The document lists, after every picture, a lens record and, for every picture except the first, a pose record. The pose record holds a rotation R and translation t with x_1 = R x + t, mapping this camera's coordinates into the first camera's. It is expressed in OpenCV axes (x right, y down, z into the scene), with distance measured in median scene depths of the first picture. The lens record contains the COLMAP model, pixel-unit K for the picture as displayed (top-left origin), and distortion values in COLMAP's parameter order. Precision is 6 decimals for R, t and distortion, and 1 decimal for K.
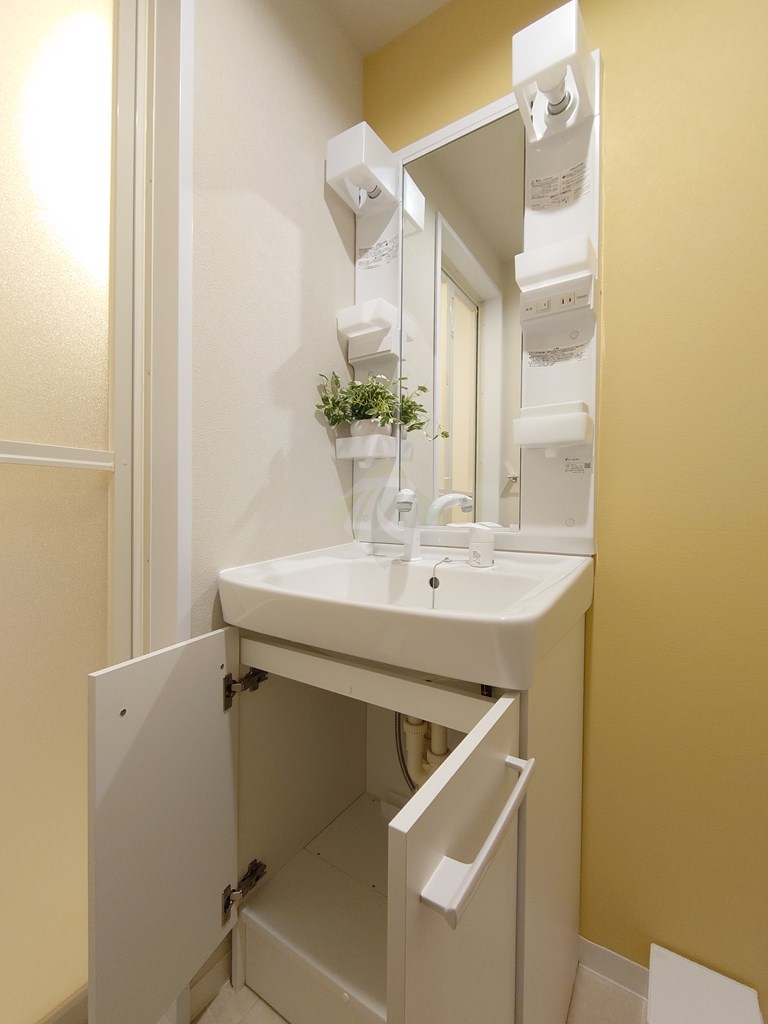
lens RADIAL K [[434.2, 0, 382.5], [0, 434.2, 511.9], [0, 0, 1]] dist [-0.002313, -0.000054]
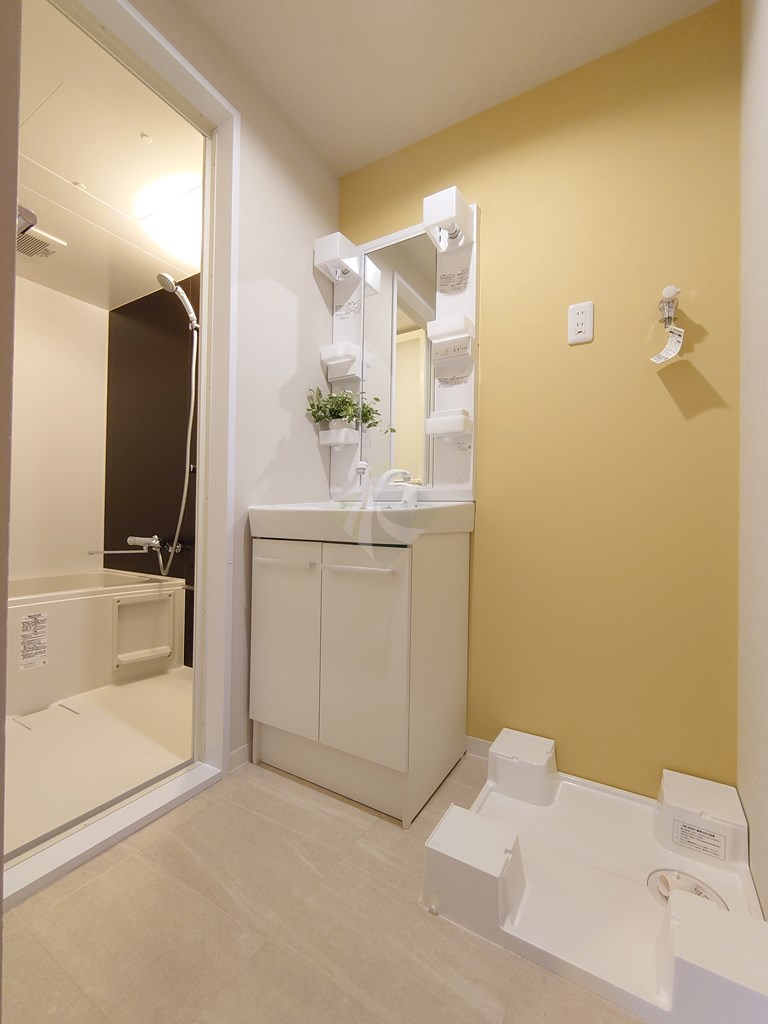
lens RADIAL K [[434.2, 0, 382.6], [0, 434.2, 511.3], [0, 0, 1]] dist [-0.002313, -0.000054]
pose [[0.998981, 0.006133, 0.044712, 0.051133], [-0.005401, 0.999850, -0.016481, 0.144202], [-0.044806, 0.016223, 0.998864, -0.555660]]
